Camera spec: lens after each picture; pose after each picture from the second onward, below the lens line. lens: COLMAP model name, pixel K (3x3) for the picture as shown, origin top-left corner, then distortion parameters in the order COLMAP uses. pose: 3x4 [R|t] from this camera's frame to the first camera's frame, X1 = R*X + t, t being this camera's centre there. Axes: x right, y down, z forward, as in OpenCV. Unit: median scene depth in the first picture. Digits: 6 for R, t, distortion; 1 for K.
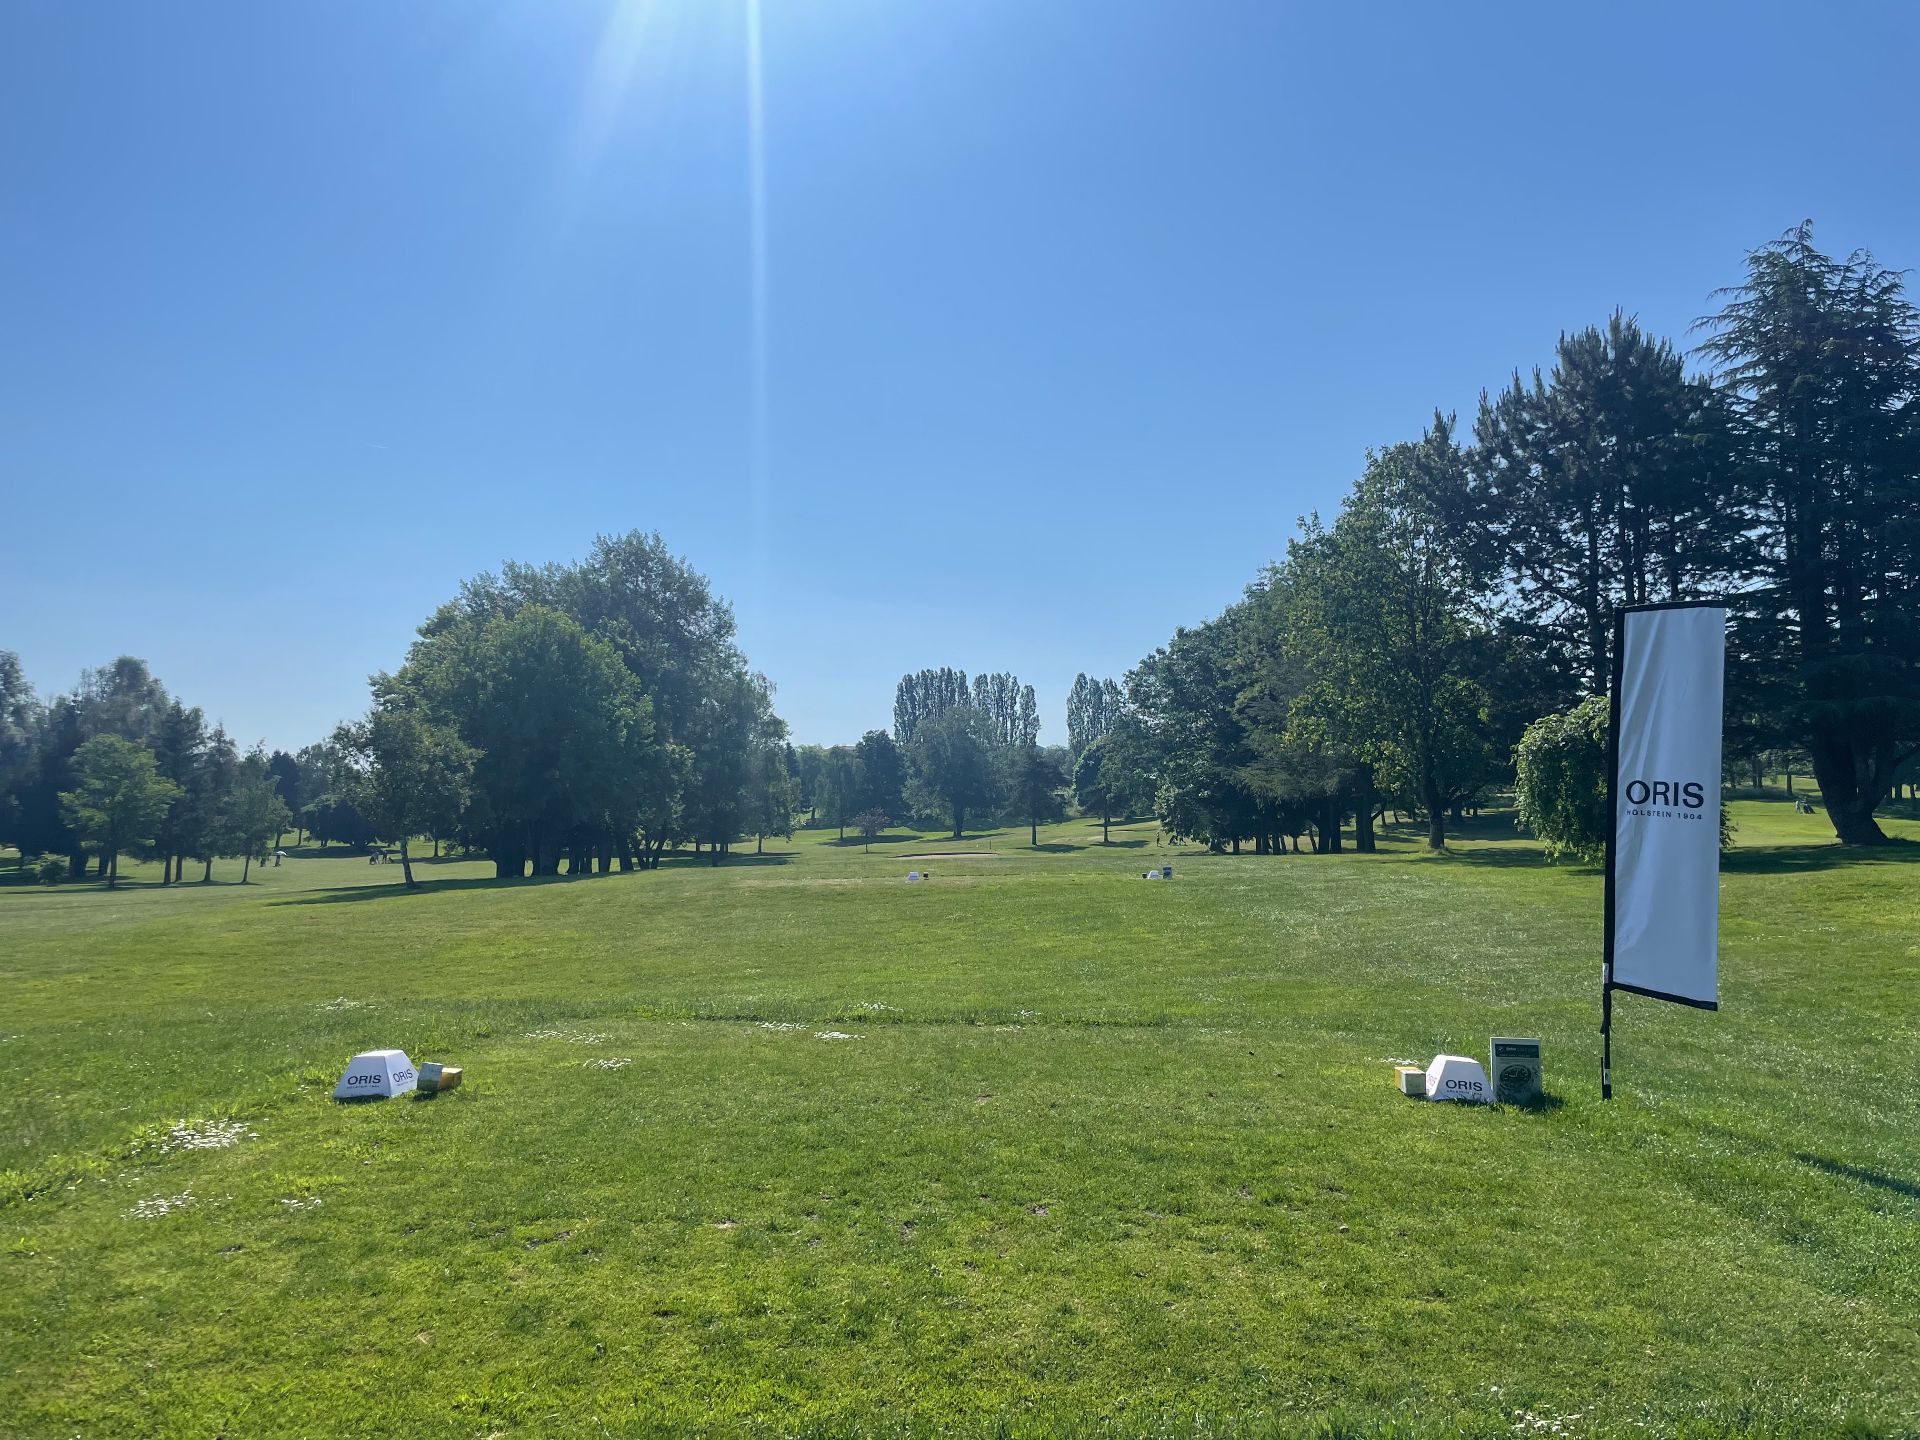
lens RADIAL K [[1451.1, 0, 960.3], [0, 1451.1, 714.0], [0, 0, 1]] dist [0.026140, -0.001899]
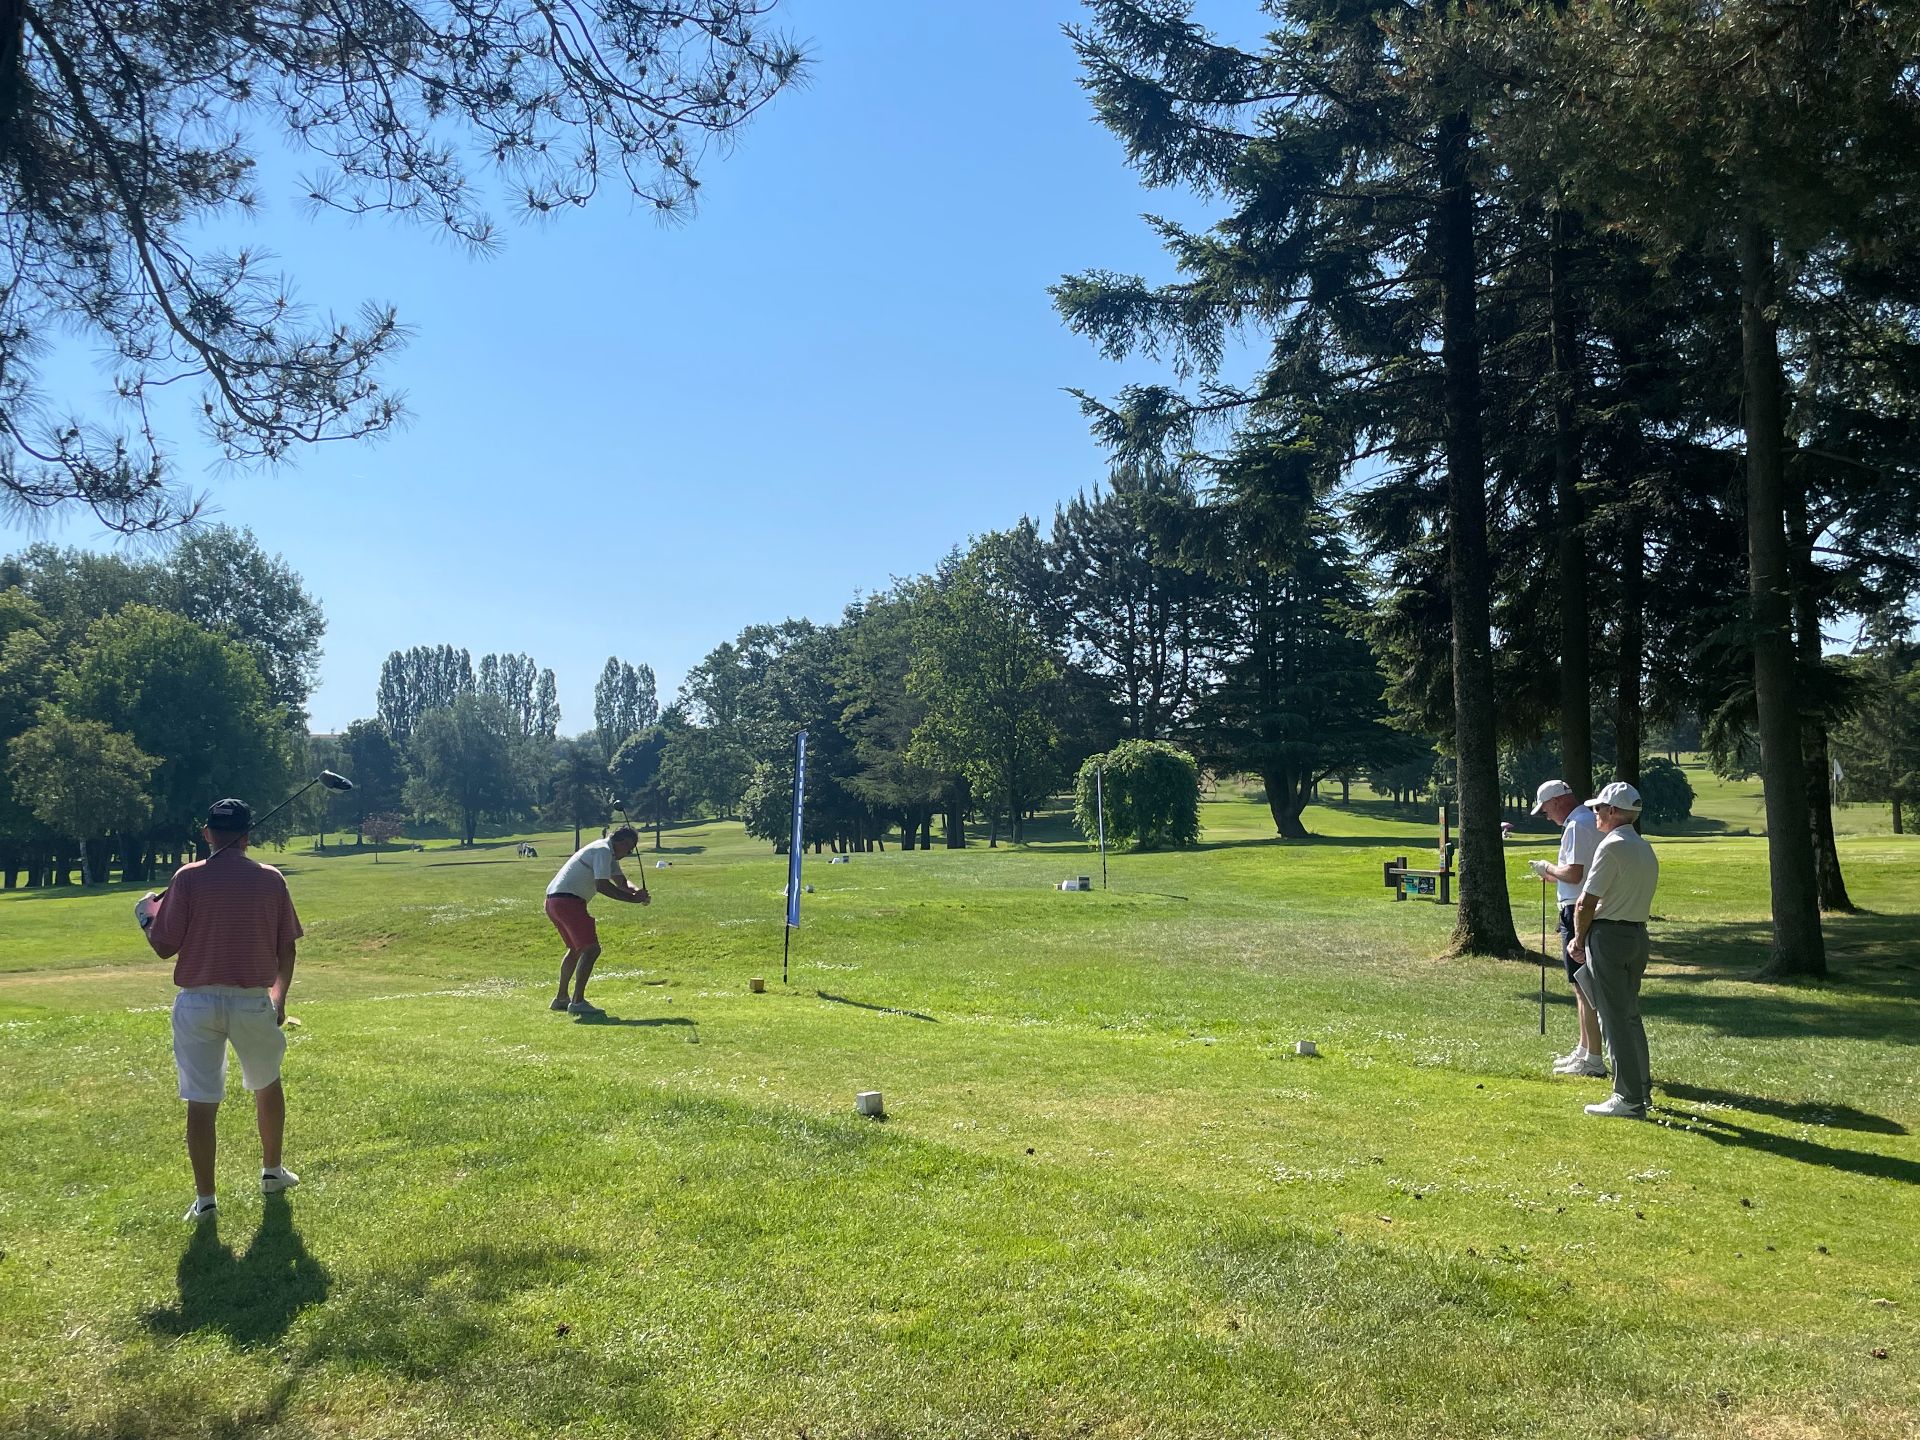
lens RADIAL K [[1737.0, 0, 962.0], [0, 1737.0, 718.4], [0, 0, 1]] dist [0.084546, -0.005495]
pose [[0.954863, 0.016724, 0.296575, -0.100956], [-0.020233, 0.999757, 0.008764, -0.017659], [-0.296356, -0.014369, 0.954969, -0.258228]]
